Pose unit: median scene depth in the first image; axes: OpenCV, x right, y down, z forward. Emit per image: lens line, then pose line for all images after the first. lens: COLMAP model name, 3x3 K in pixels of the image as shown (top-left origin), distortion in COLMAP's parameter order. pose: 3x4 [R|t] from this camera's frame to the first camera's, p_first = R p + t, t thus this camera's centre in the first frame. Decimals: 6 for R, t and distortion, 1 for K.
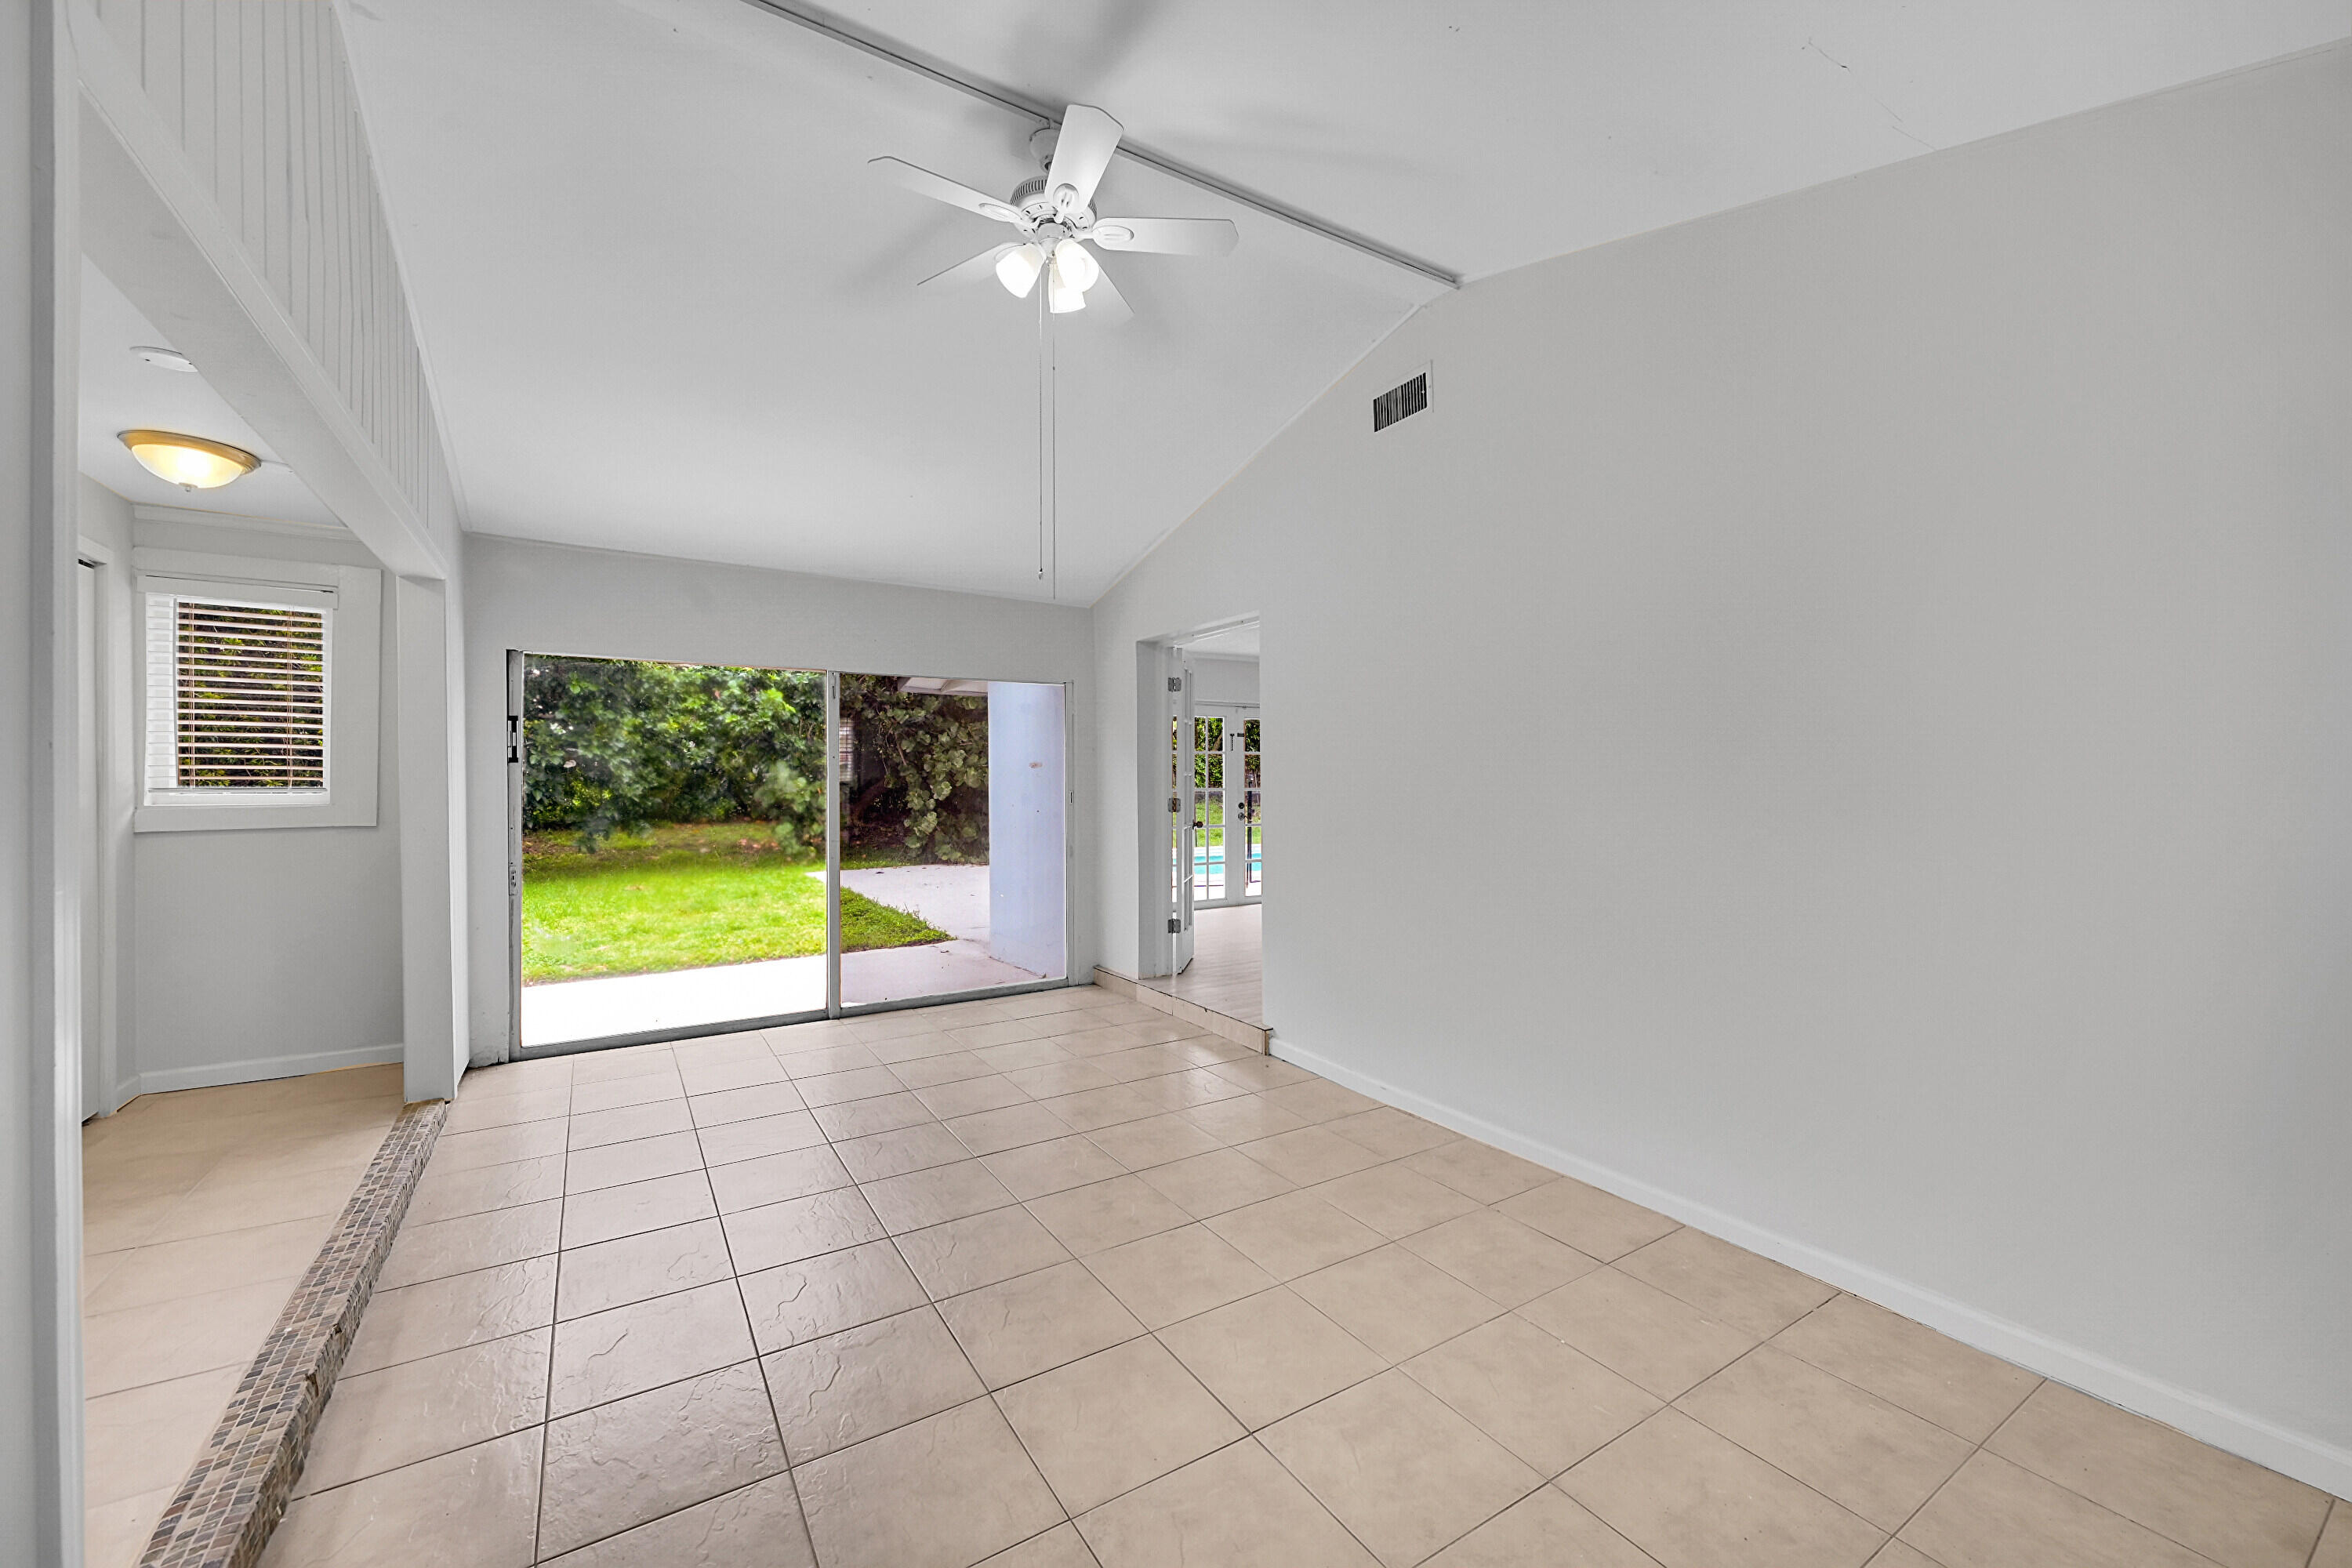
lens RADIAL K [[924.3, 0, 1182.9], [0, 924.3, 777.3], [0, 0, 1]] dist [-0.000345, -0.000178]
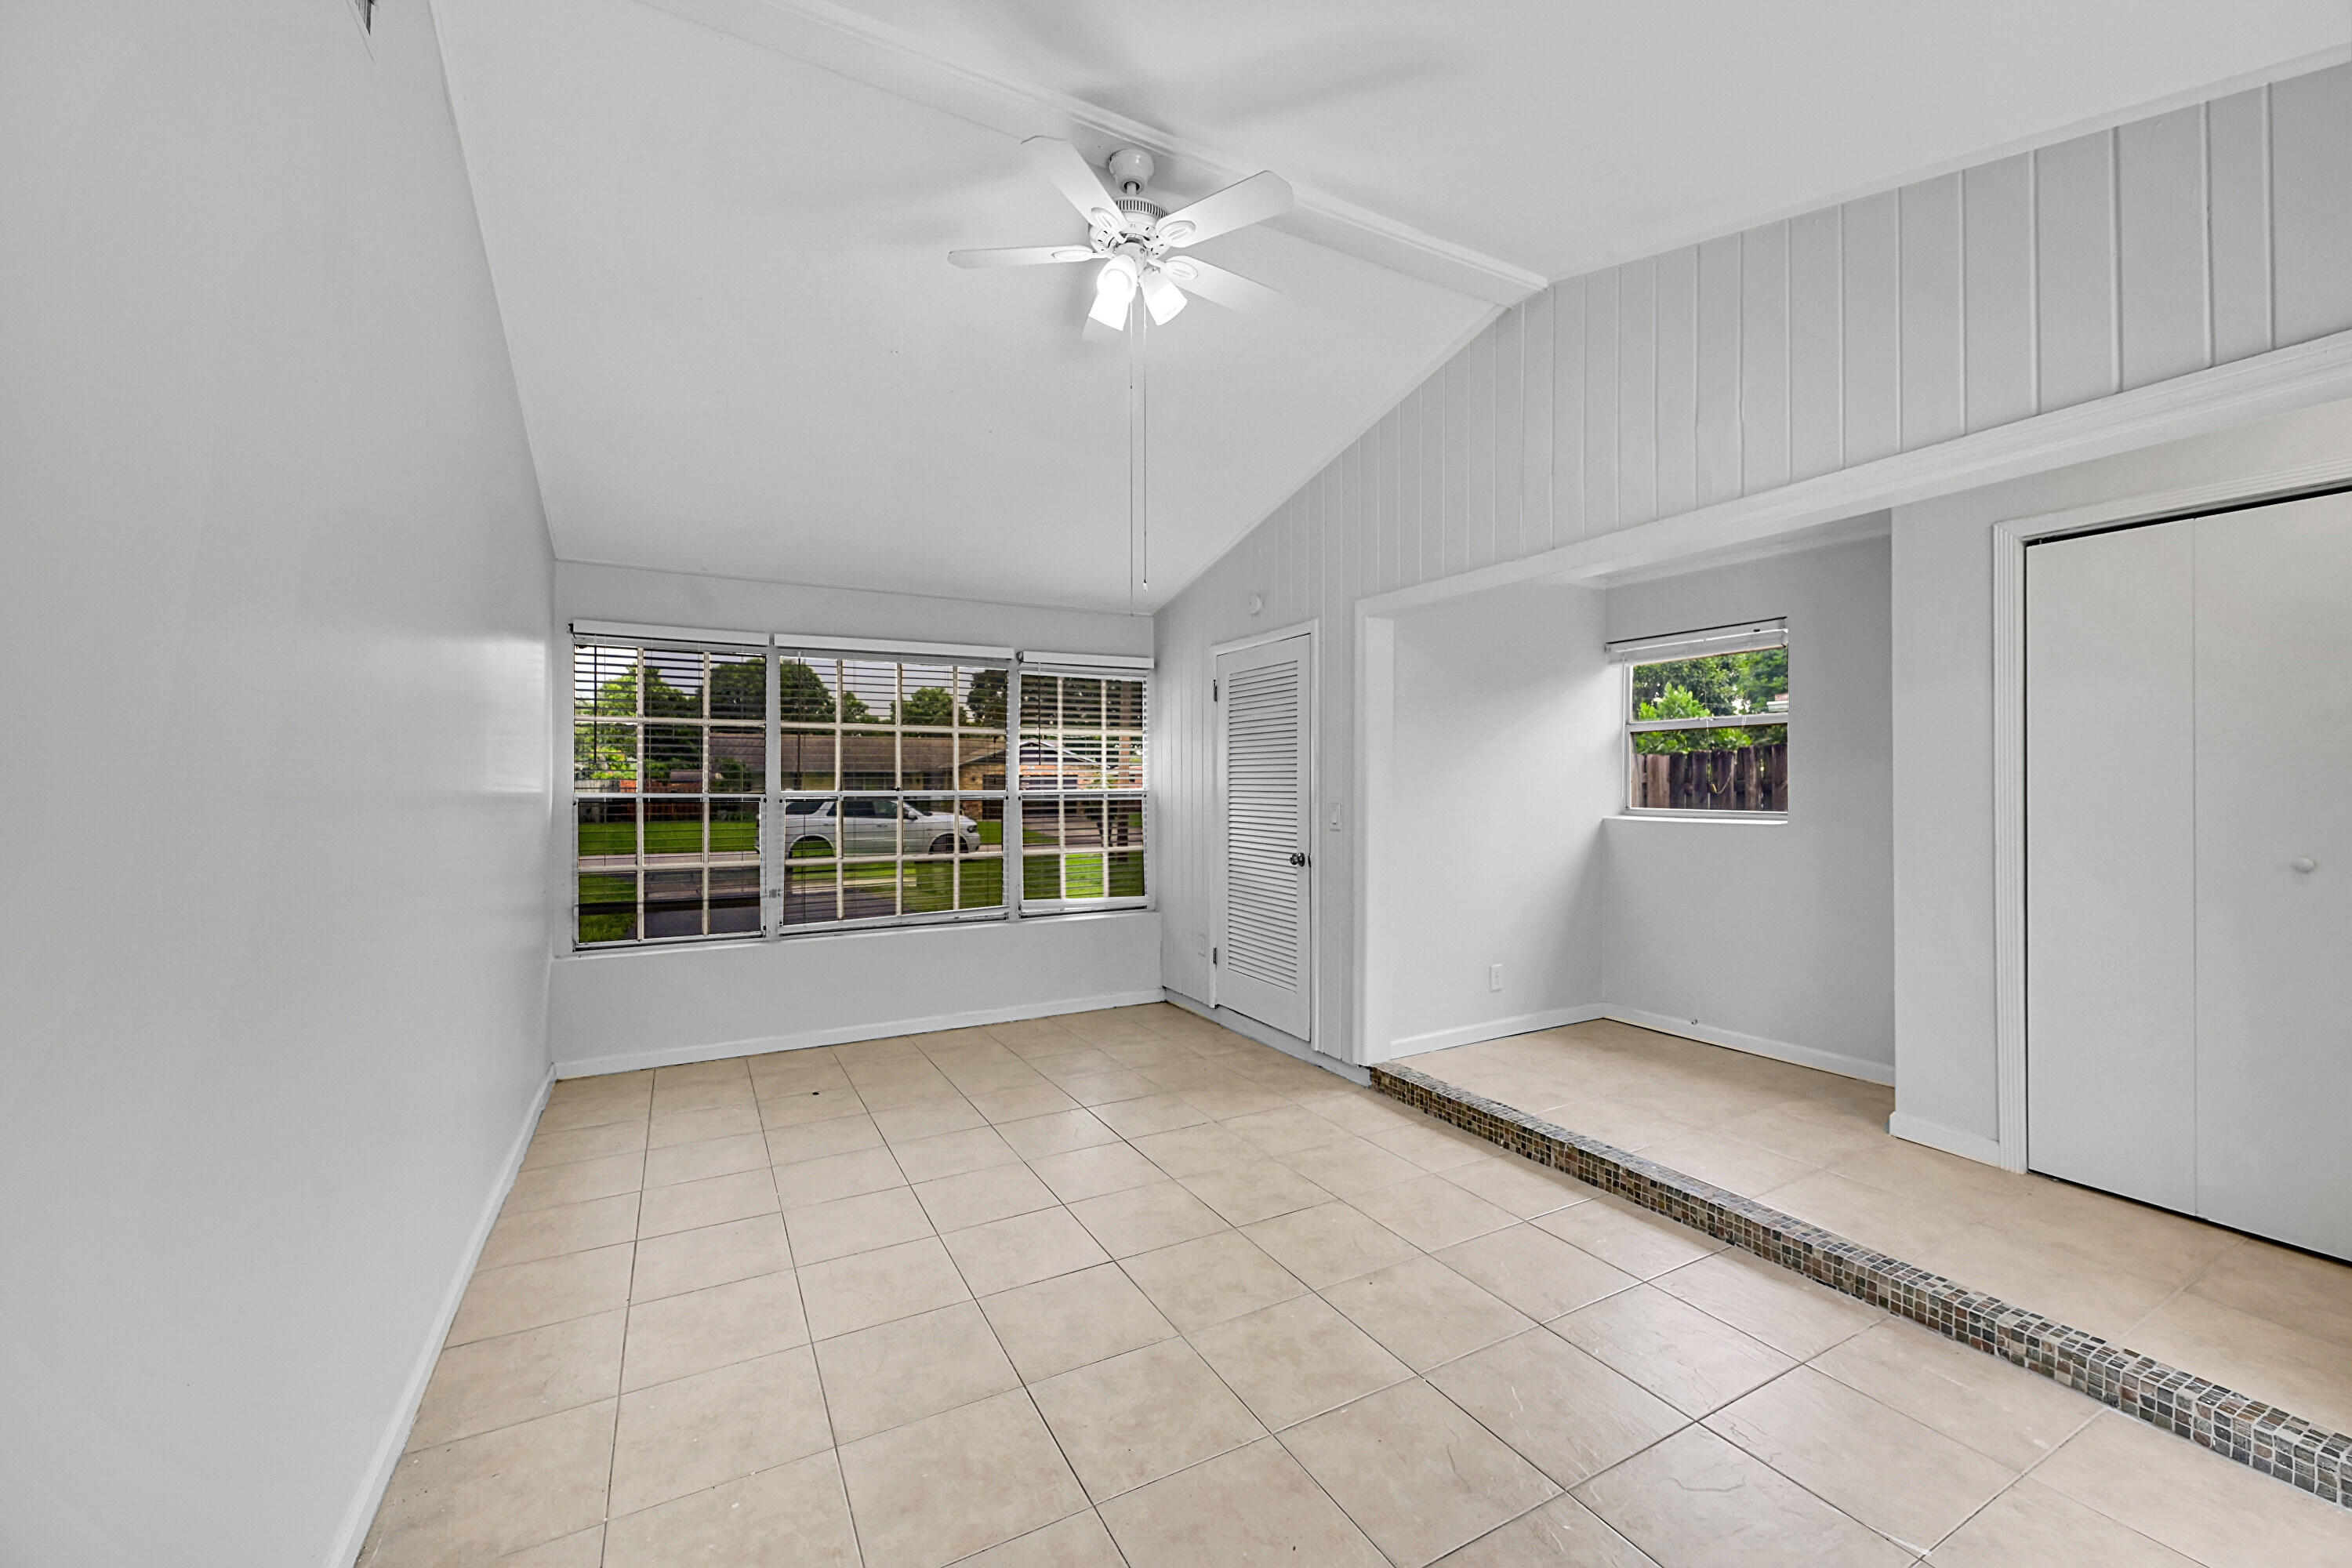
lens RADIAL K [[924.3, 0, 1182.9], [0, 924.3, 777.3], [0, 0, 1]] dist [-0.000345, -0.000178]
pose [[-0.997563, 0.007256, 0.069397, -0.260755], [0.006810, 0.999955, -0.006663, -0.011411], [-0.069442, -0.006174, -0.997567, 1.980034]]
